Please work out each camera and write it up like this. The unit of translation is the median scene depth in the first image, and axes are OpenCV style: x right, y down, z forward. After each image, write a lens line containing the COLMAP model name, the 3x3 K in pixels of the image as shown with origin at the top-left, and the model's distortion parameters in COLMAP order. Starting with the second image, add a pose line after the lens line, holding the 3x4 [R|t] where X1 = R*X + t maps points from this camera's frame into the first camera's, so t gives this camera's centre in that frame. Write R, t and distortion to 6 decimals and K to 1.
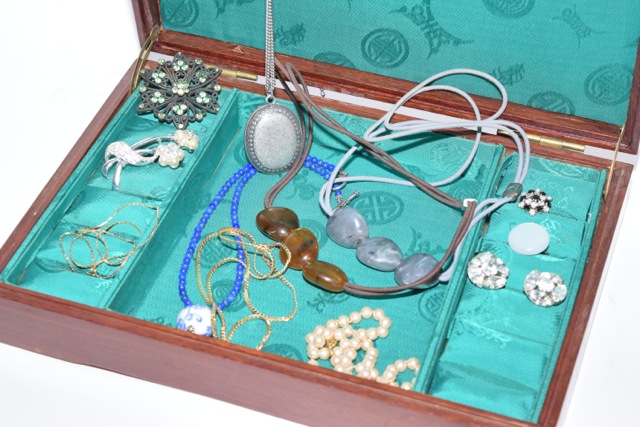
lens RADIAL K [[1499.4, 0, 320.0], [0, 1499.4, 213.5], [0, 0, 1]] dist [0.065150, 0.246670]
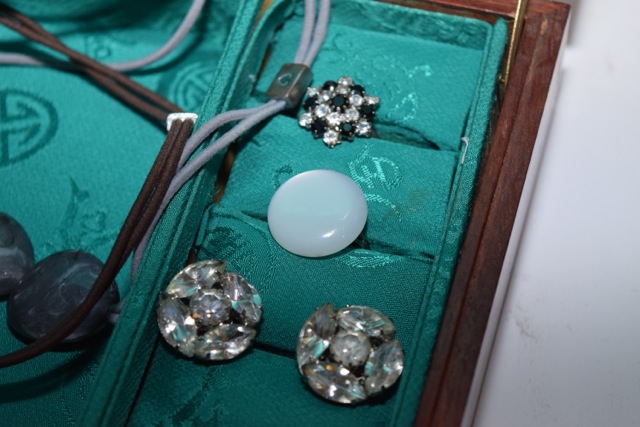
lens RADIAL K [[1499.4, 0, 320.0], [0, 1499.4, 213.5], [0, 0, 1]] dist [0.065150, 0.246670]
pose [[0.998235, -0.056832, 0.017233, 0.129571], [0.053298, 0.985324, 0.162162, -0.048022], [-0.026196, -0.160957, 0.986614, 0.582506]]
